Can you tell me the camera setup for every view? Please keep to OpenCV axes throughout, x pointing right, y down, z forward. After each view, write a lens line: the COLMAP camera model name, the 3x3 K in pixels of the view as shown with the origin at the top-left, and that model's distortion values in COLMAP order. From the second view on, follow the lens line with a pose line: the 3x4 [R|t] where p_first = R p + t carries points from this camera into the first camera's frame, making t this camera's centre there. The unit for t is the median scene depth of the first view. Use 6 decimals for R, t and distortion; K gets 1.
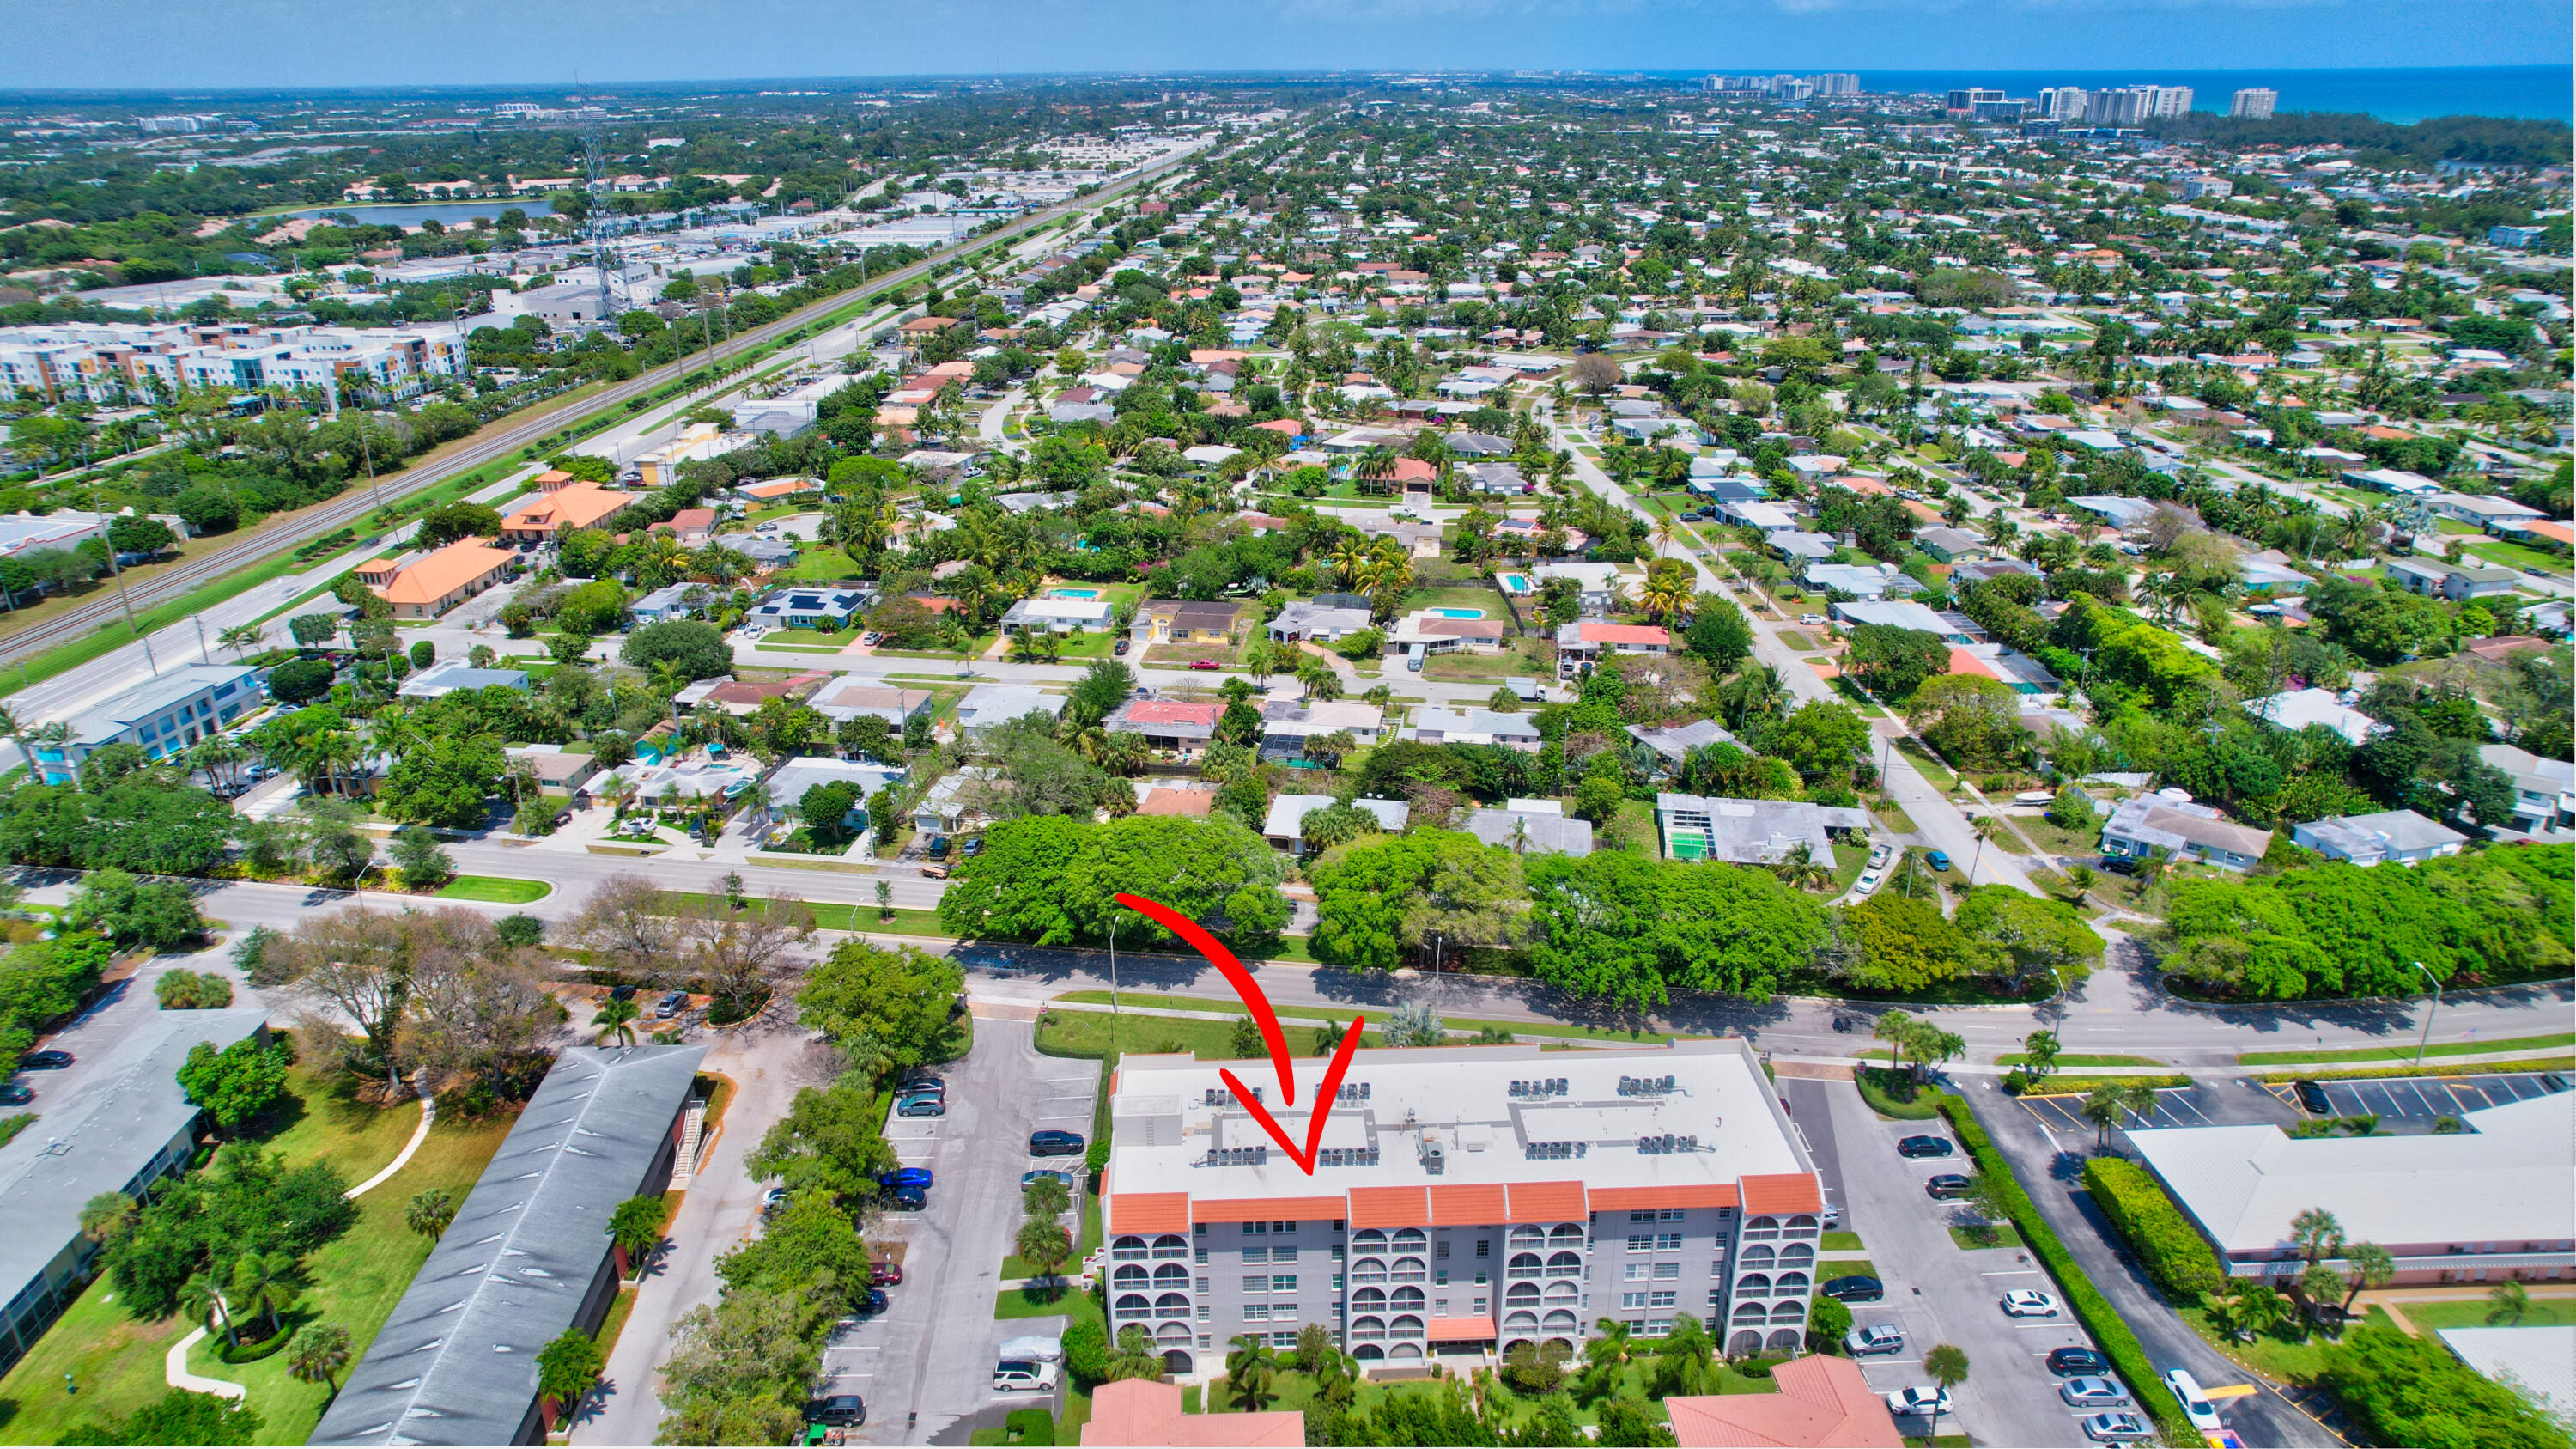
lens RADIAL K [[1635.6, 0, 1288.0], [0, 1635.6, 724.5], [0, 0, 1]] dist [-0.070399, 0.071186]
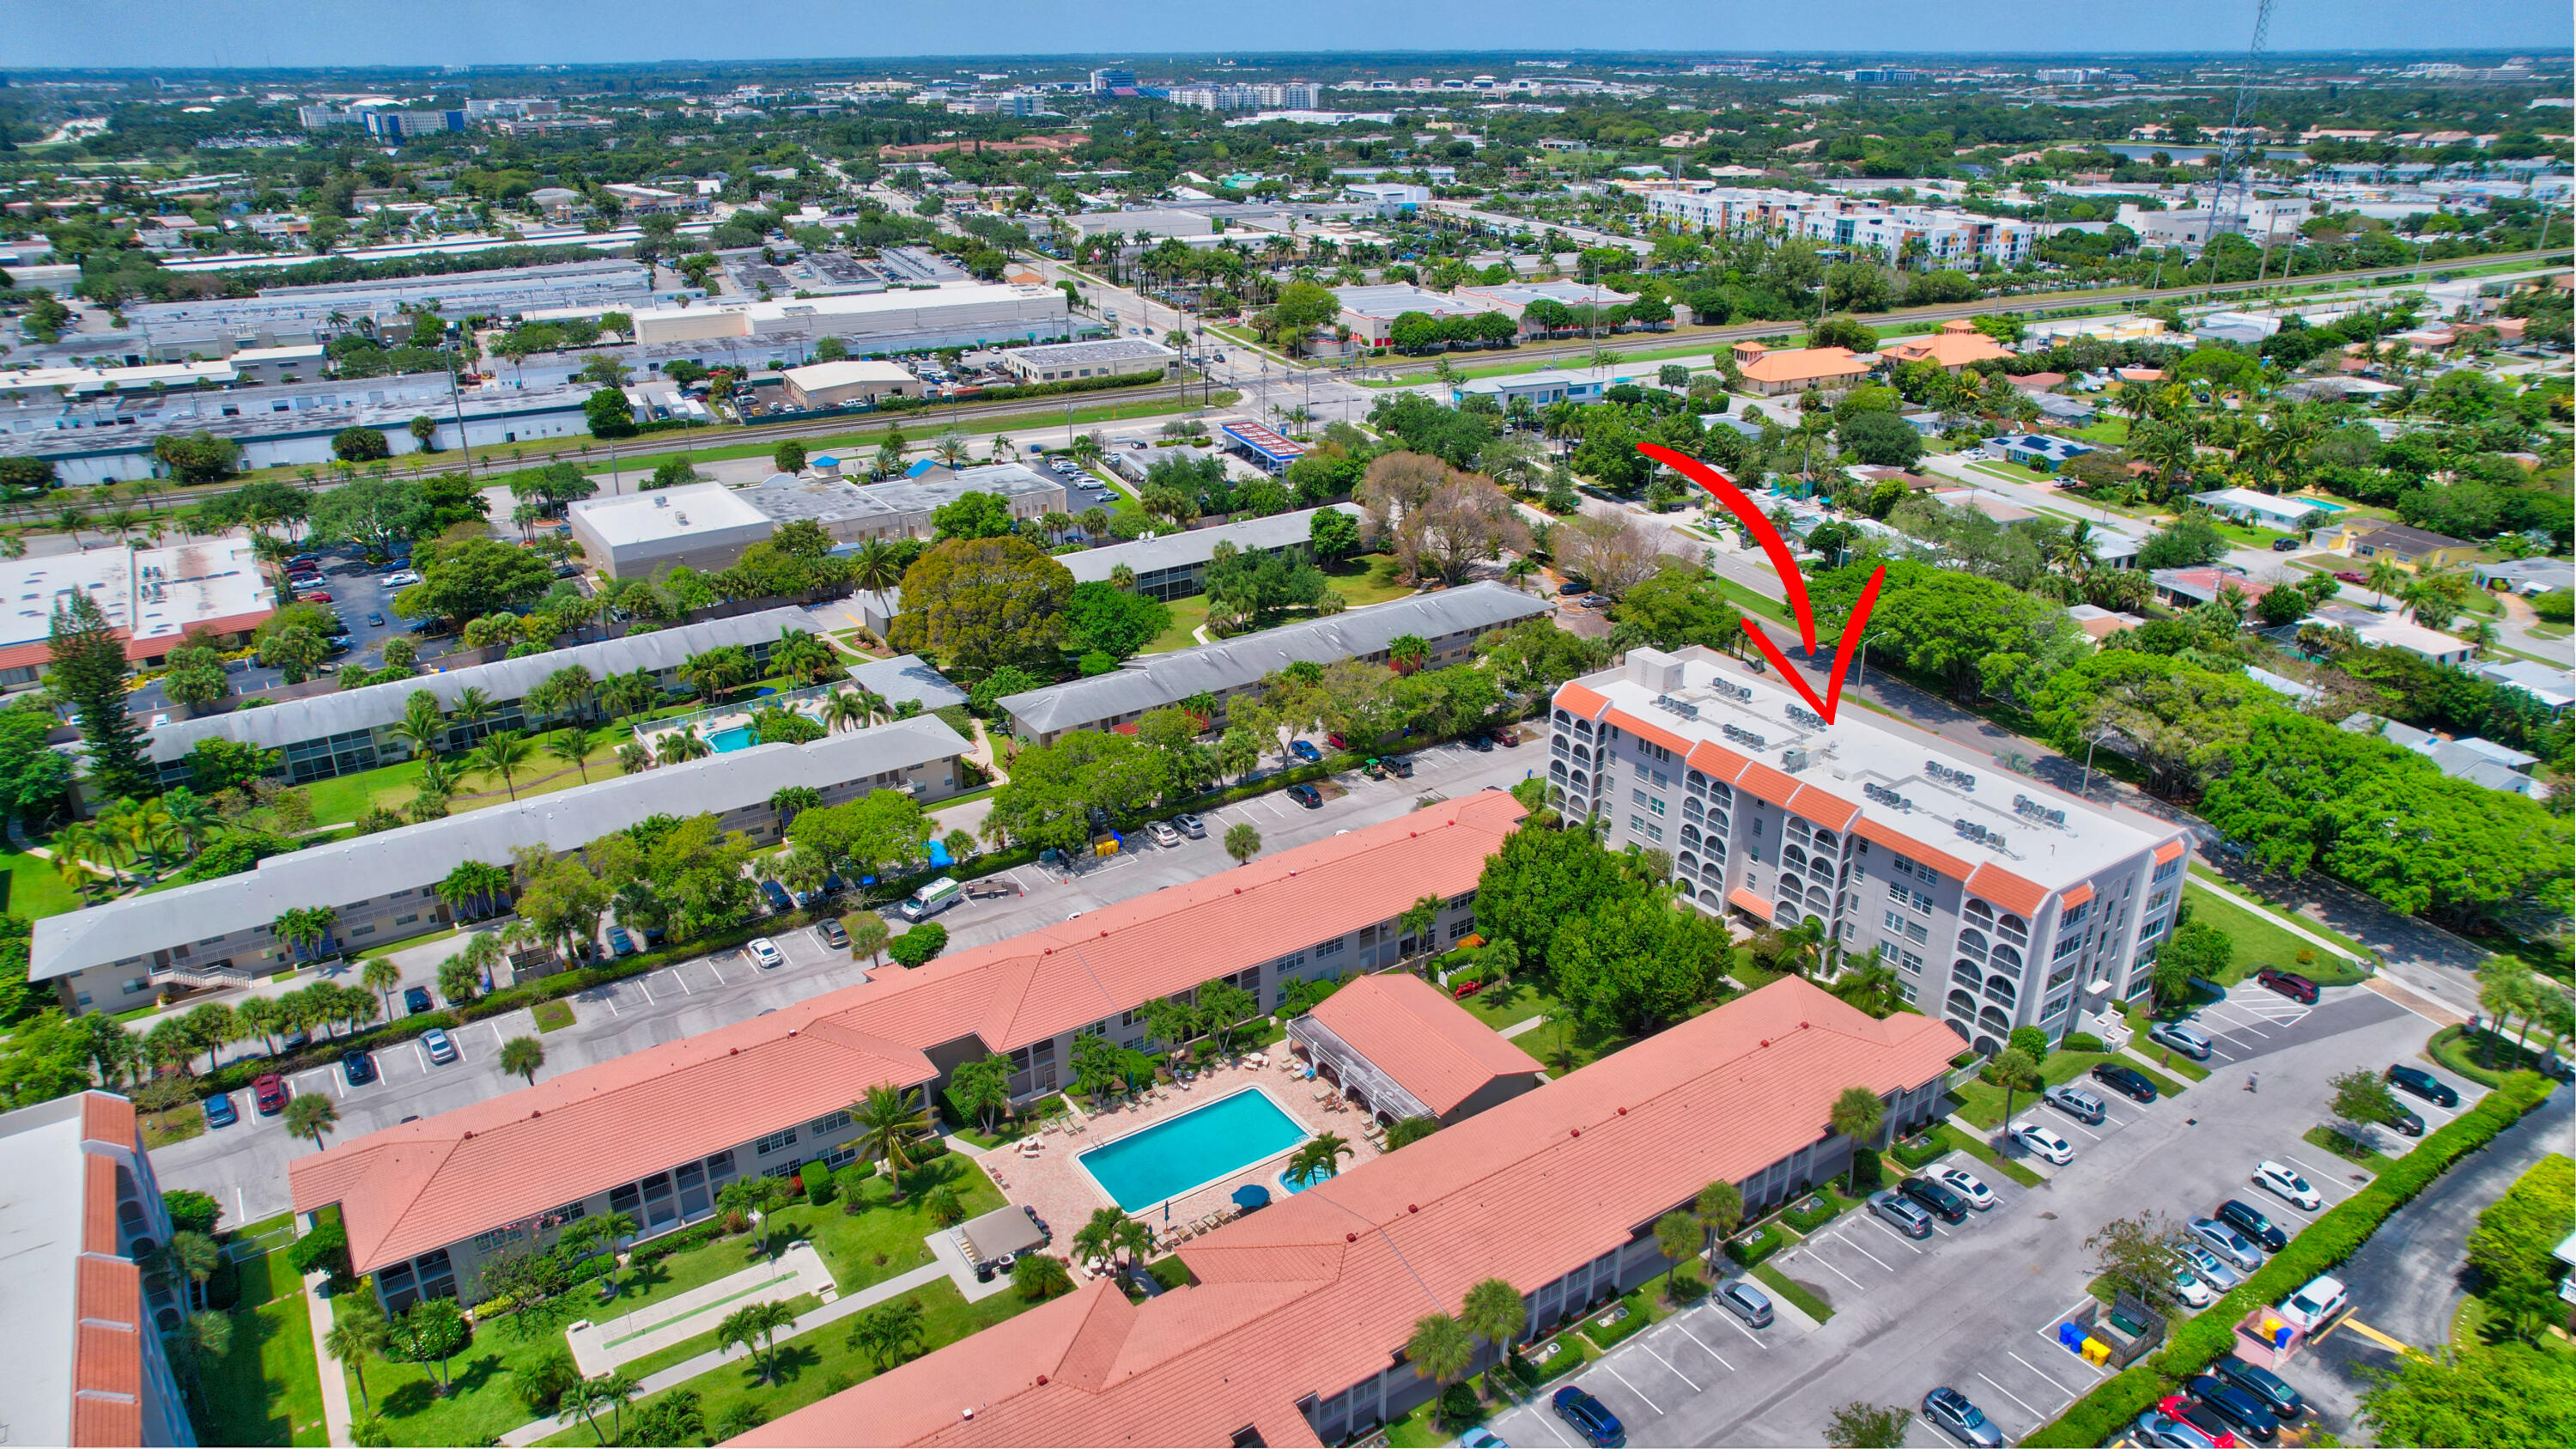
lens RADIAL K [[1635.6, 0, 1288.0], [0, 1635.6, 724.5], [0, 0, 1]] dist [-0.070399, 0.071186]
pose [[0.537462, 0.336393, -0.773288, 0.335335], [-0.319246, 0.929906, 0.182637, 0.062510], [0.780523, 0.148709, 0.607182, 0.005011]]
